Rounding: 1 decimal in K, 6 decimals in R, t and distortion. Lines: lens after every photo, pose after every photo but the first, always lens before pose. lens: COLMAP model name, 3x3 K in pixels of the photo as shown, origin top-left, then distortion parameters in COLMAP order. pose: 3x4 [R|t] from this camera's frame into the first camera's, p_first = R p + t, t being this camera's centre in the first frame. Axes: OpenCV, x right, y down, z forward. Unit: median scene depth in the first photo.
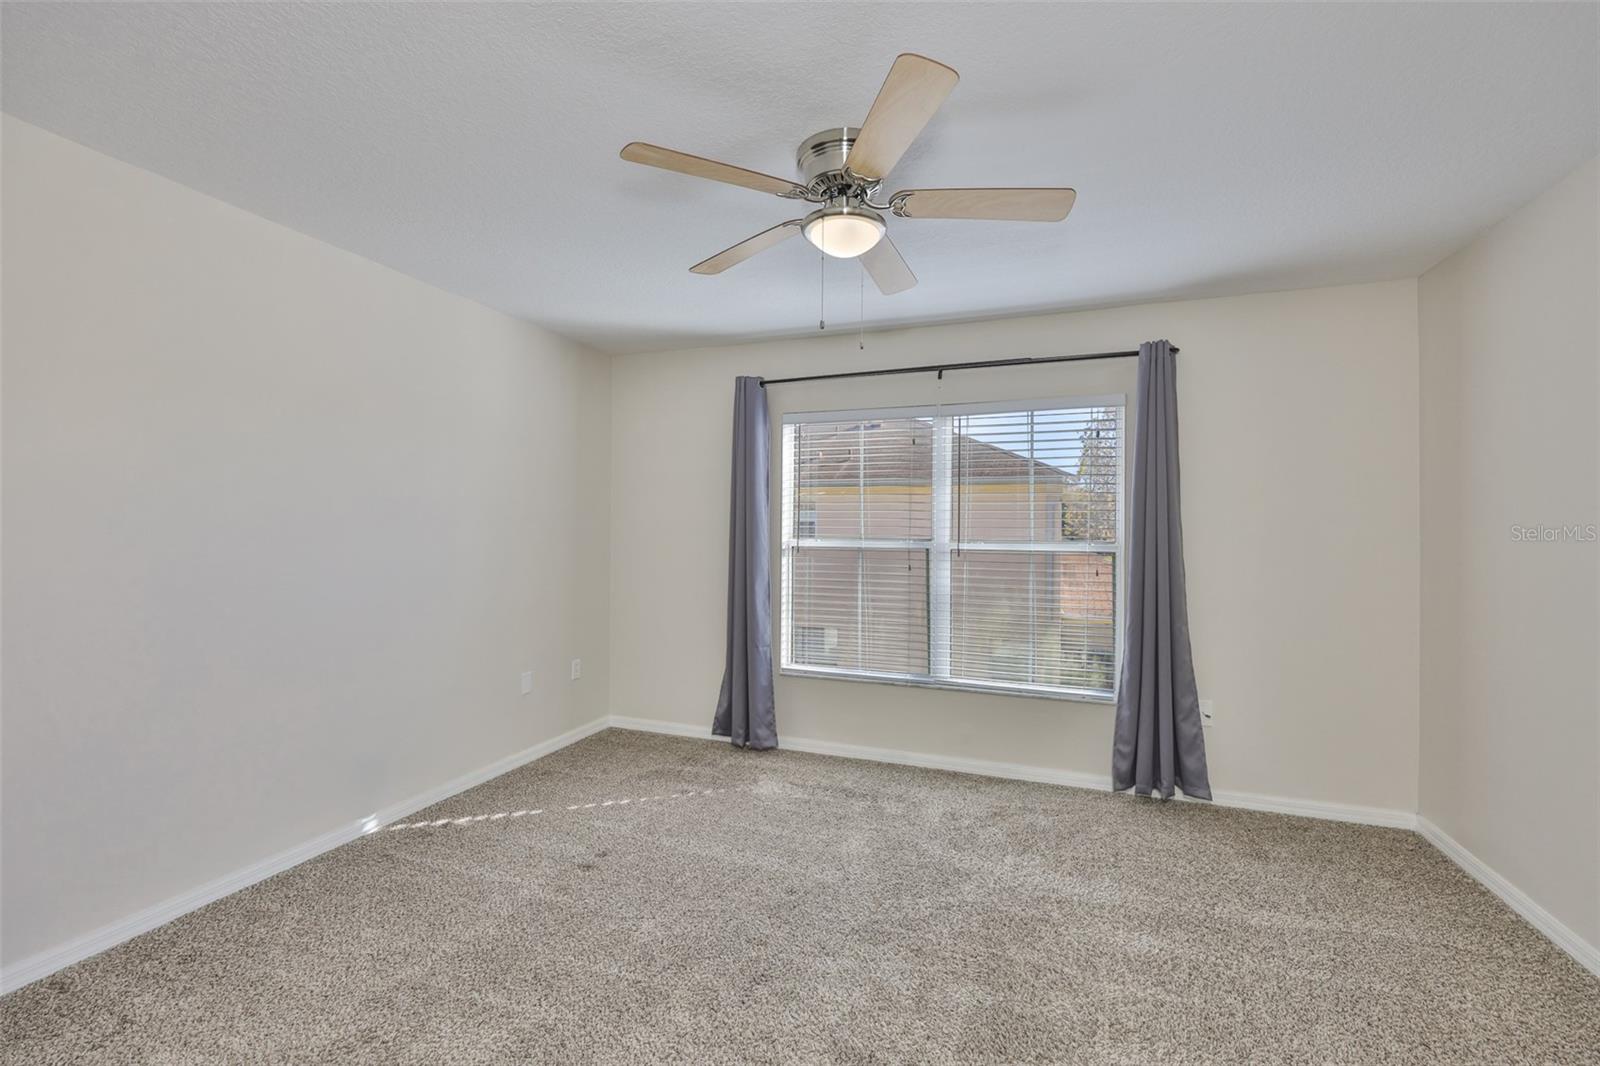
lens RADIAL K [[687.0, 0, 801.9], [0, 687.0, 530.9], [0, 0, 1]] dist [-0.008195, 0.002076]
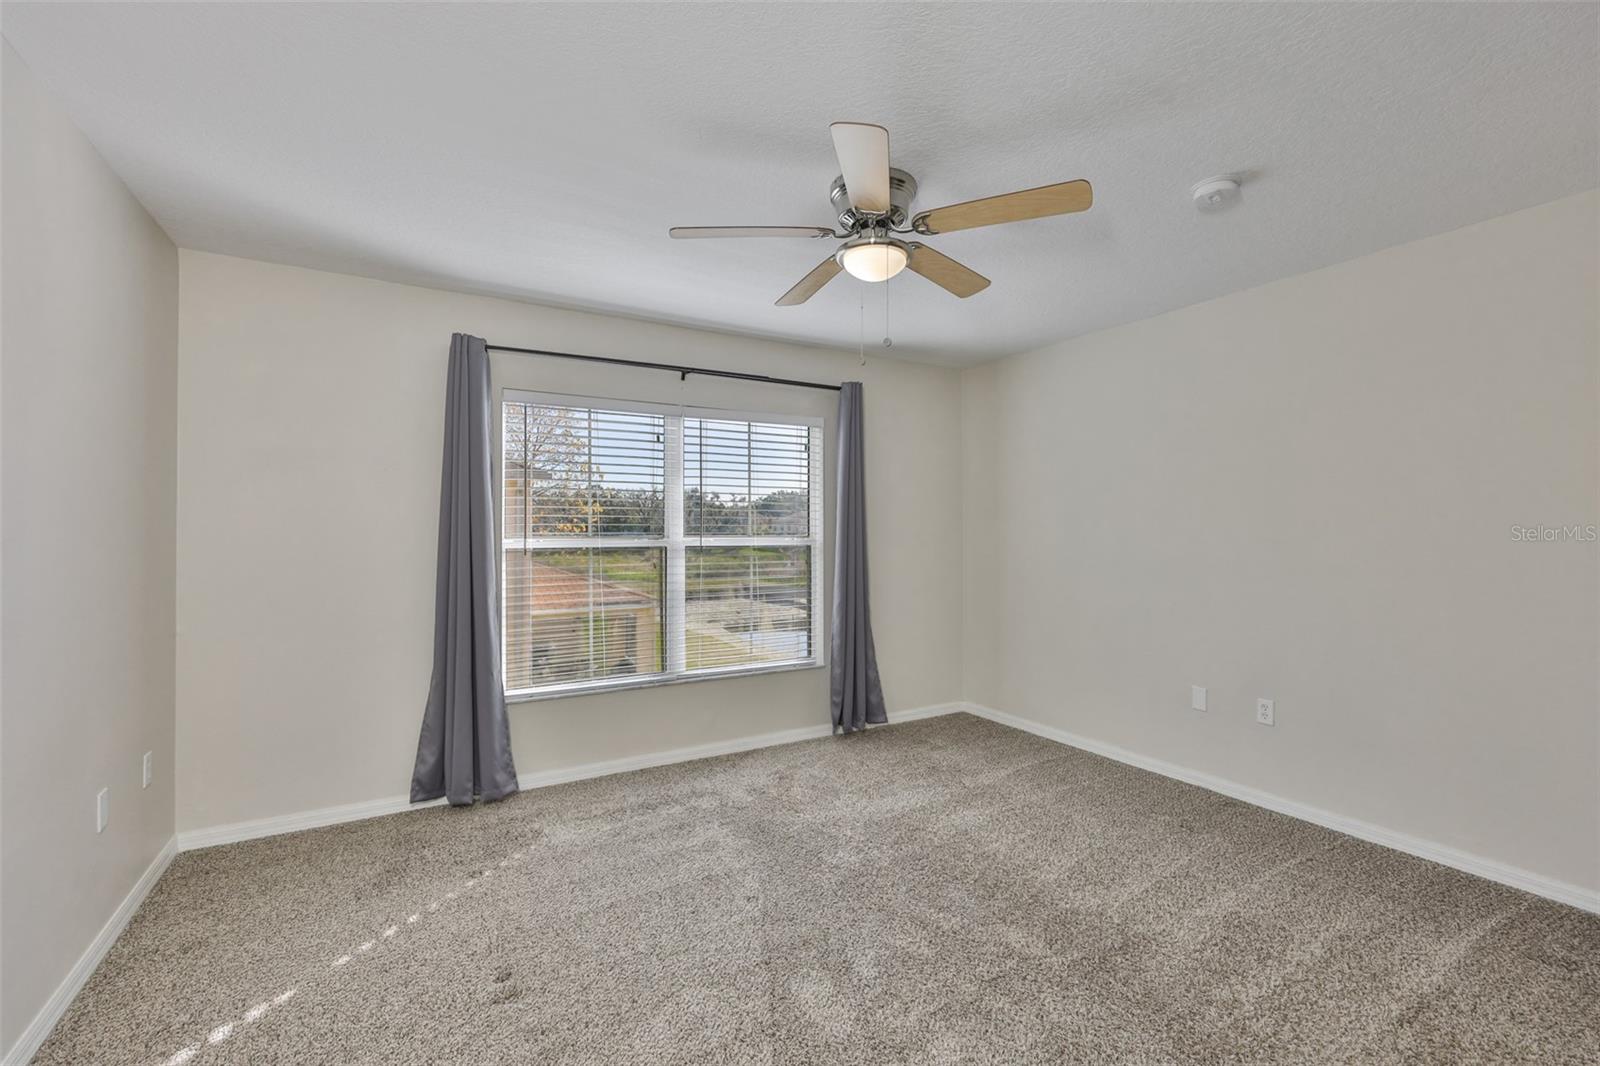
lens RADIAL K [[687.0, 0, 801.3], [0, 687.0, 528.3], [0, 0, 1]] dist [-0.008195, 0.002076]
pose [[0.626852, -0.007378, 0.779103, -0.501683], [0.006148, 0.999971, 0.004523, -0.003947], [-0.779114, 0.001955, 0.626879, 0.228283]]
